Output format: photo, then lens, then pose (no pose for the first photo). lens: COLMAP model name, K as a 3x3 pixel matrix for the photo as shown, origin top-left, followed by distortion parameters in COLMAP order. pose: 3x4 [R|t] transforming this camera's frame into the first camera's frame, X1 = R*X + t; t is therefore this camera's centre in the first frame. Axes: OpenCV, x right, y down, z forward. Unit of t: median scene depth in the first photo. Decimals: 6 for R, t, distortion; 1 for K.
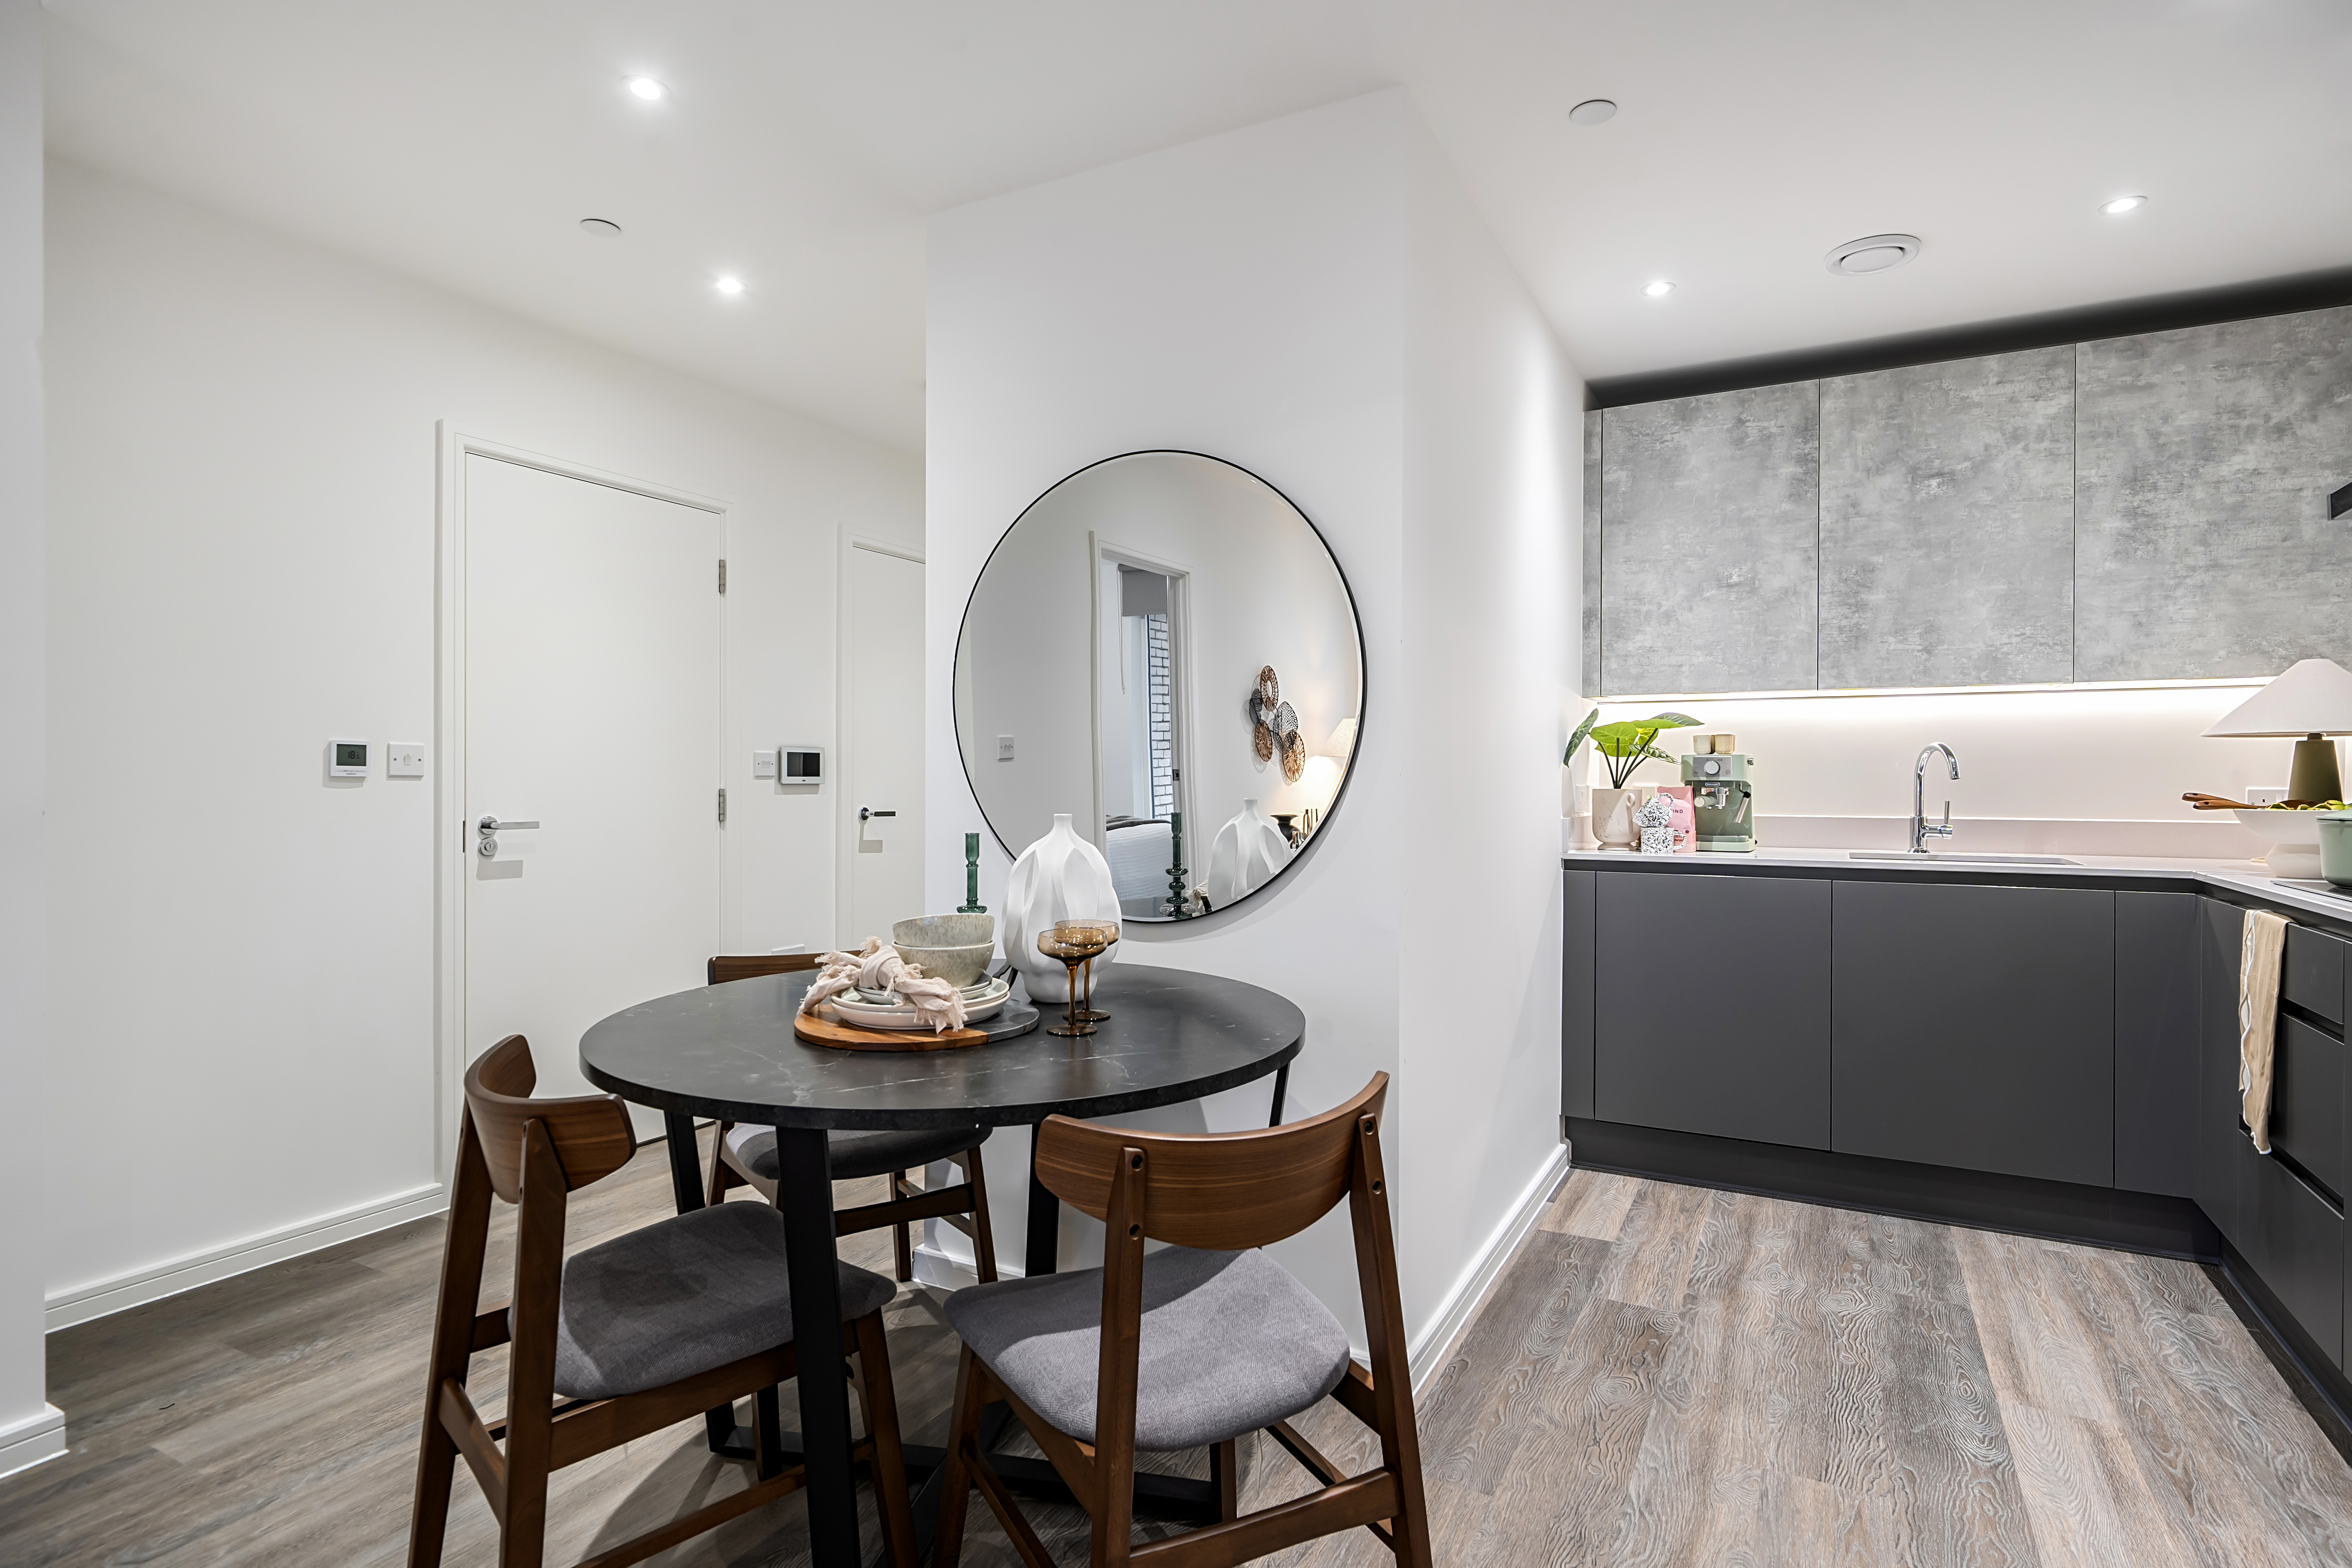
lens RADIAL K [[1234.8, 0, 1181.1], [0, 1234.8, 770.6], [0, 0, 1]] dist [0.001608, 0.000080]
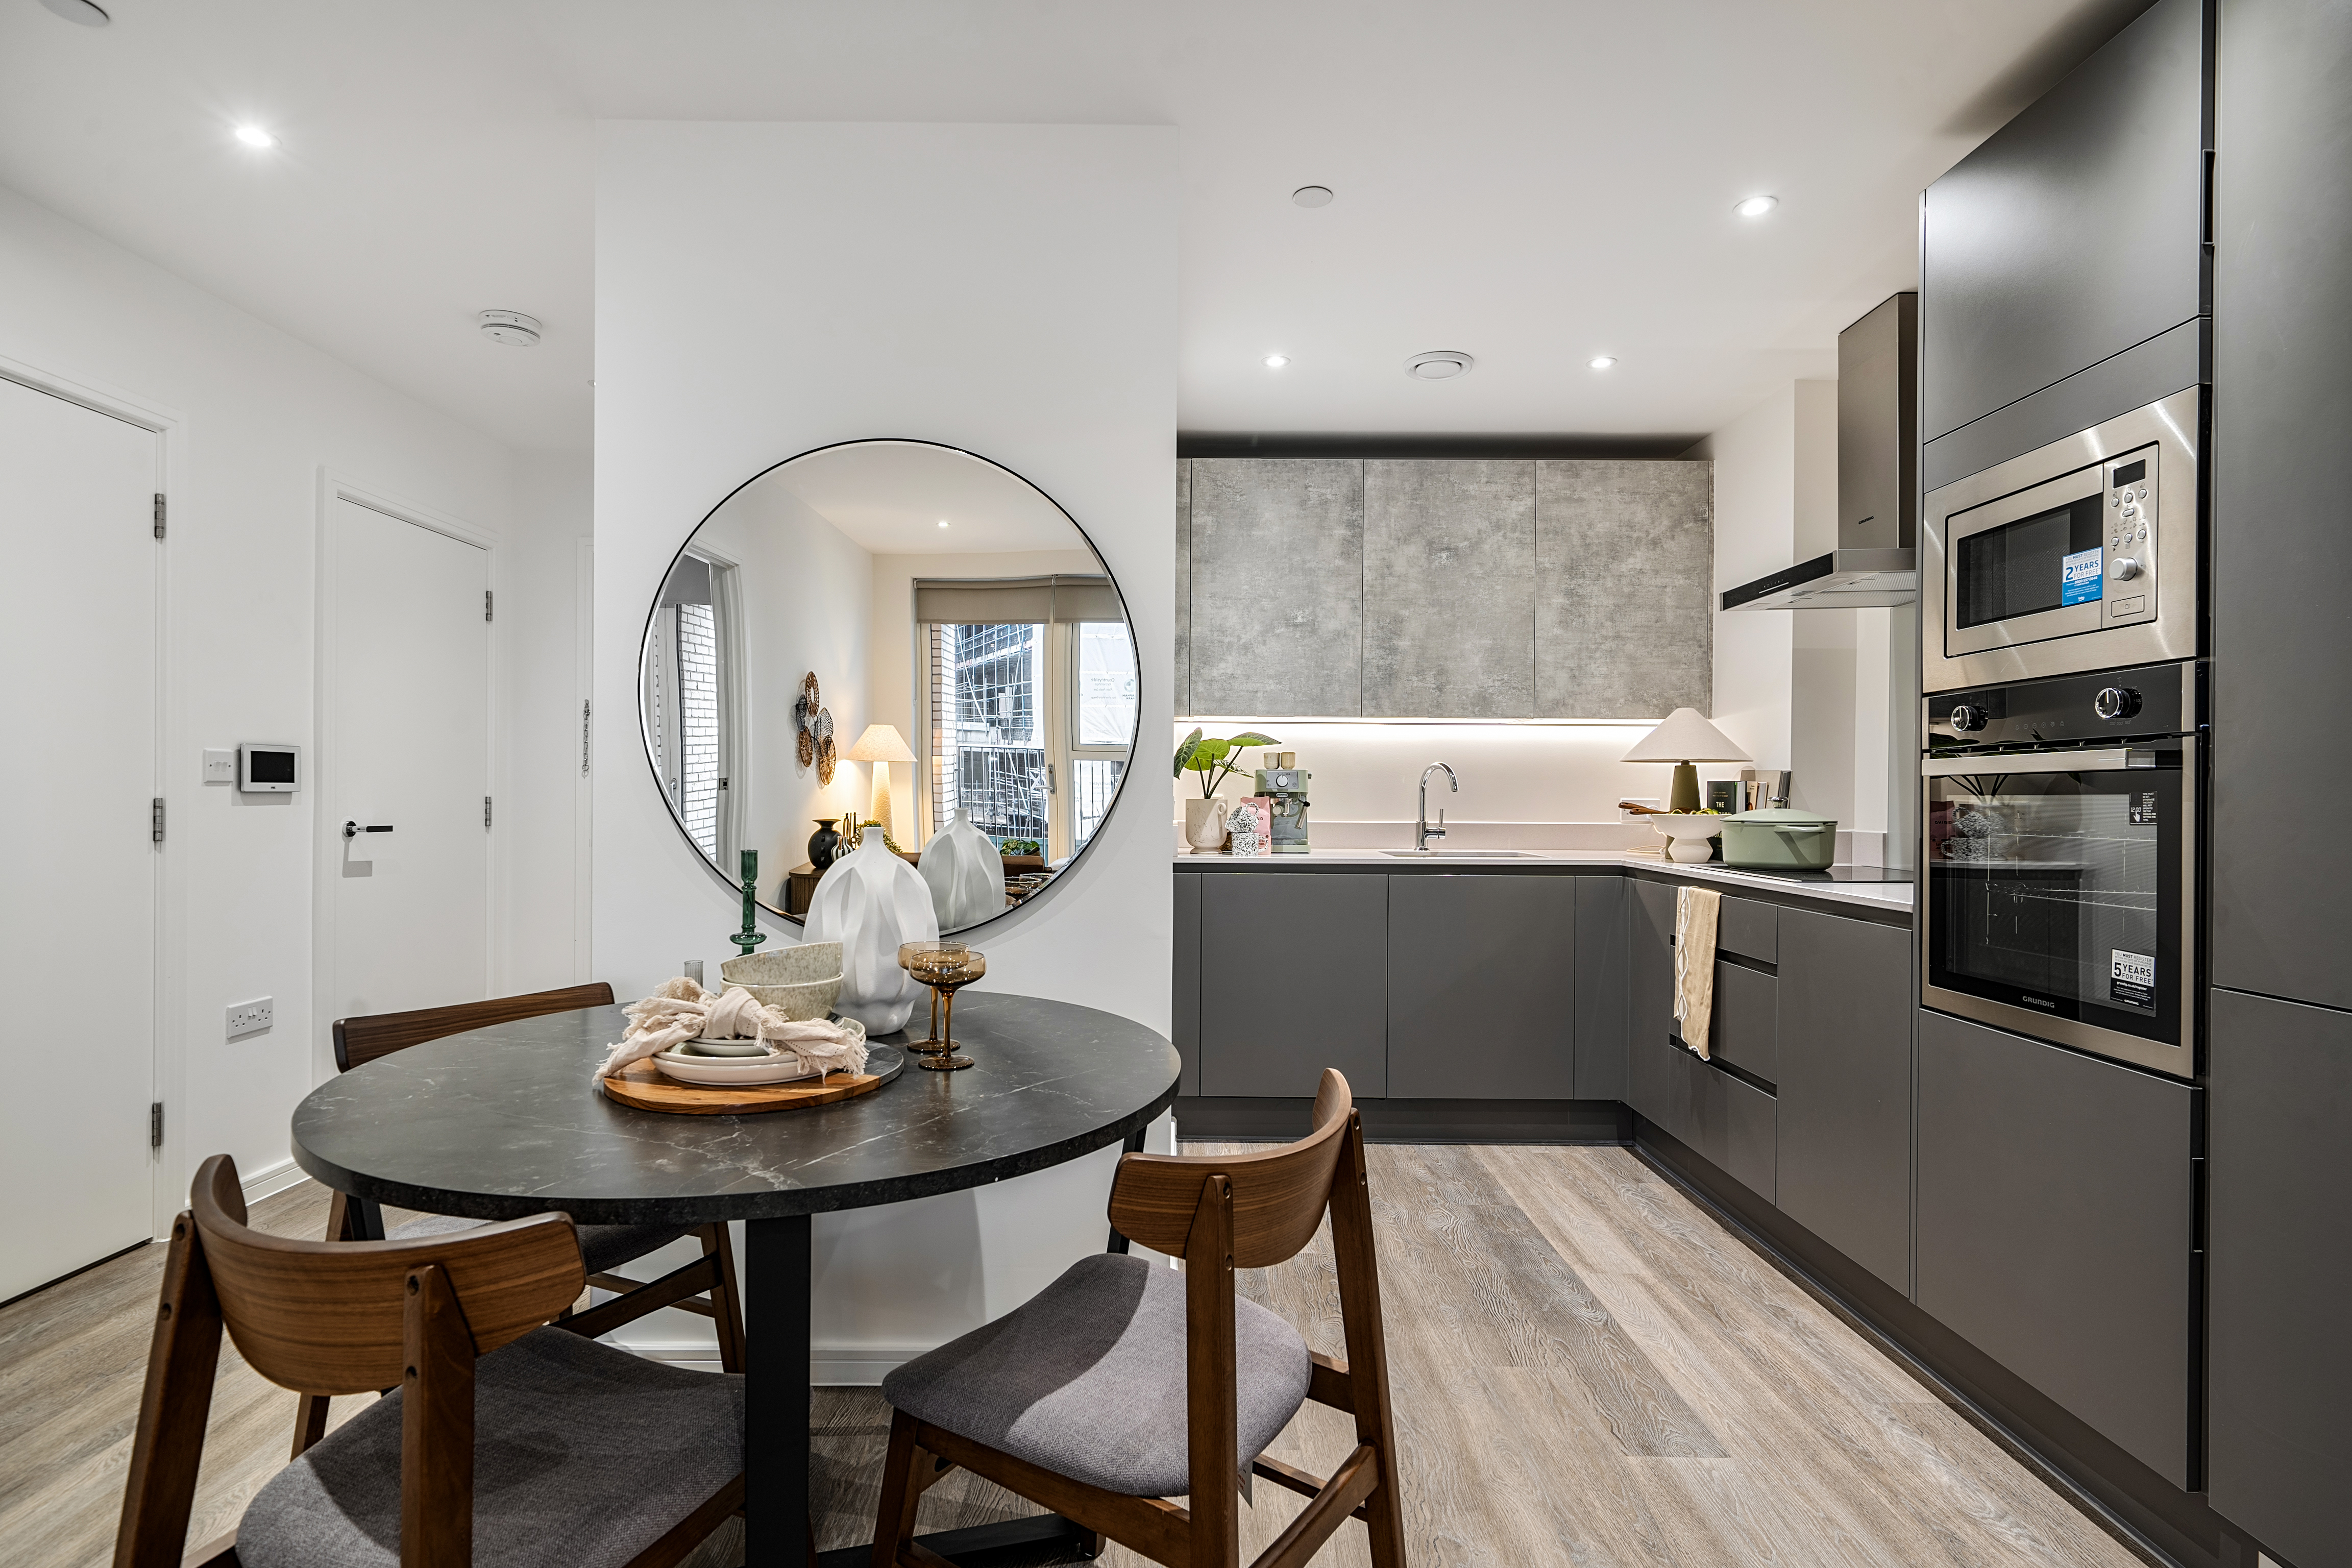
lens RADIAL K [[1172.3, 0, 1176.0], [0, 1172.3, 784.0], [0, 0, 1]] dist [-0.000083, 0.000443]
pose [[0.877112, 0.006866, 0.480236, -0.202822], [-0.008200, 0.999966, 0.000680, 0.000652], [-0.480216, -0.004535, 0.877139, 0.088105]]
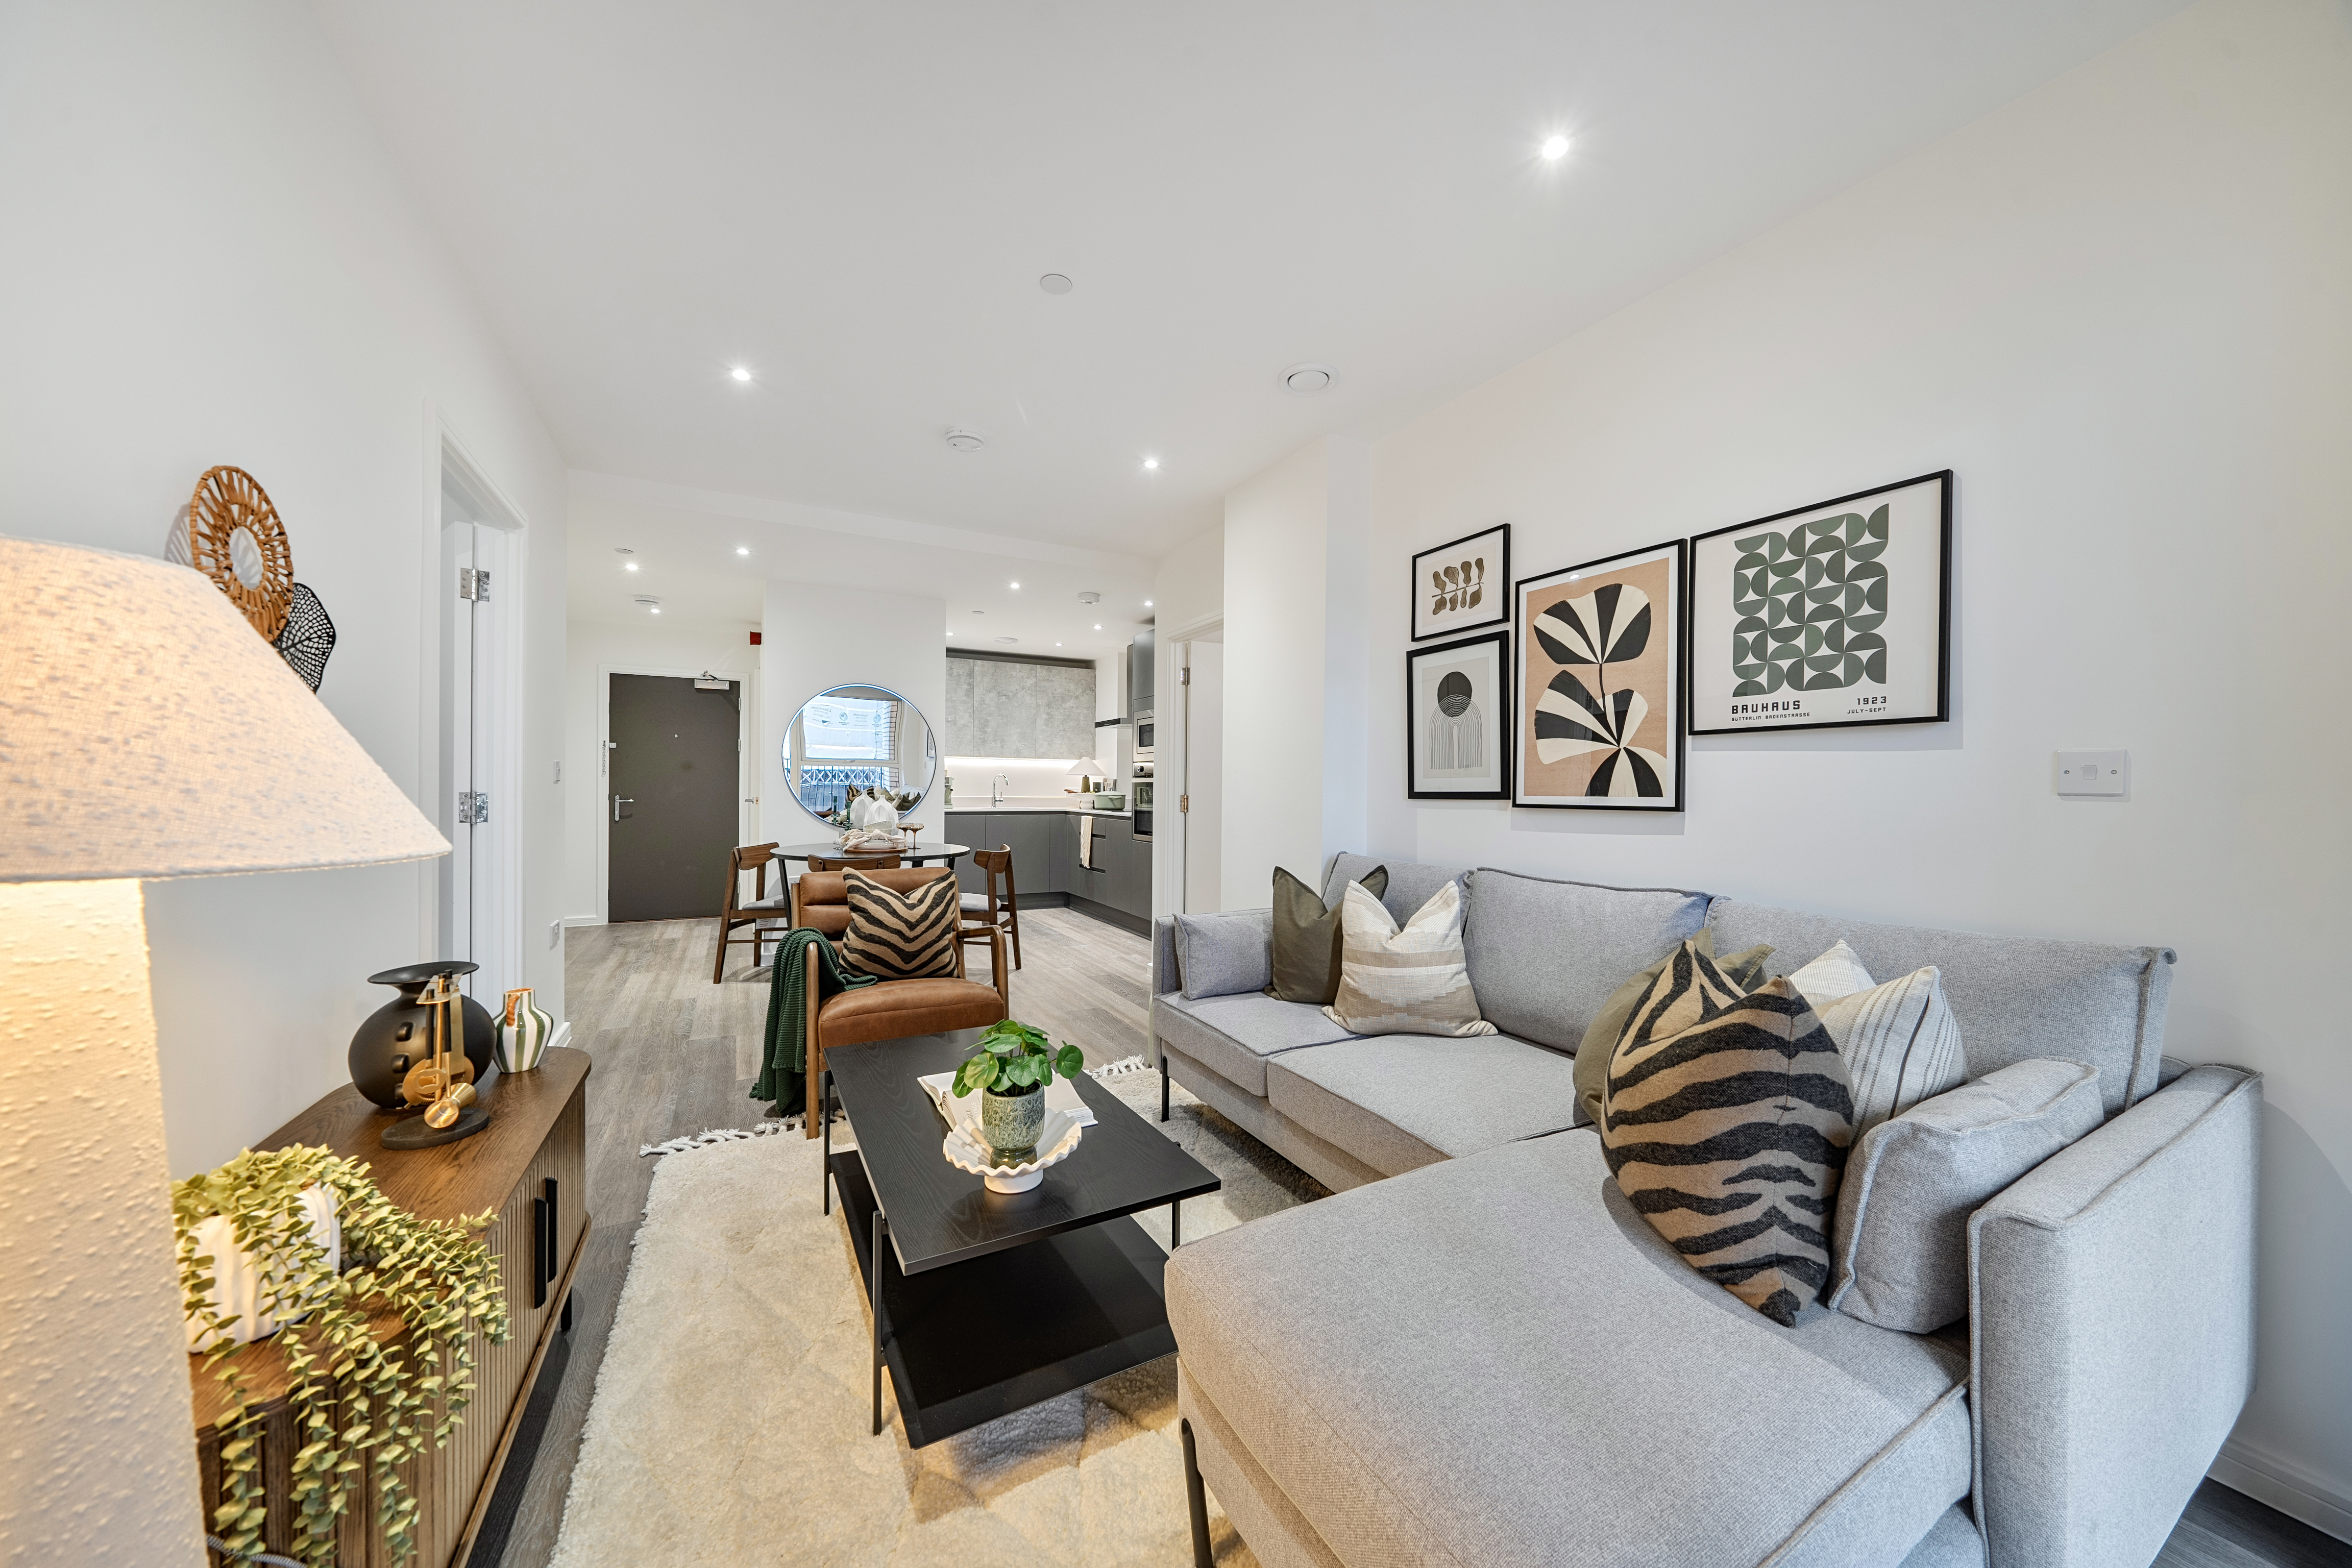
lens RADIAL K [[786.4, 0, 1173.8], [0, 786.4, 789.5], [0, 0, 1]] dist [-0.000388, 0.000004]
pose [[0.546232, 0.003229, 0.837628, -0.959763], [-0.015105, 0.999868, 0.005996, -0.001376], [-0.837498, -0.015928, 0.546209, -0.583457]]
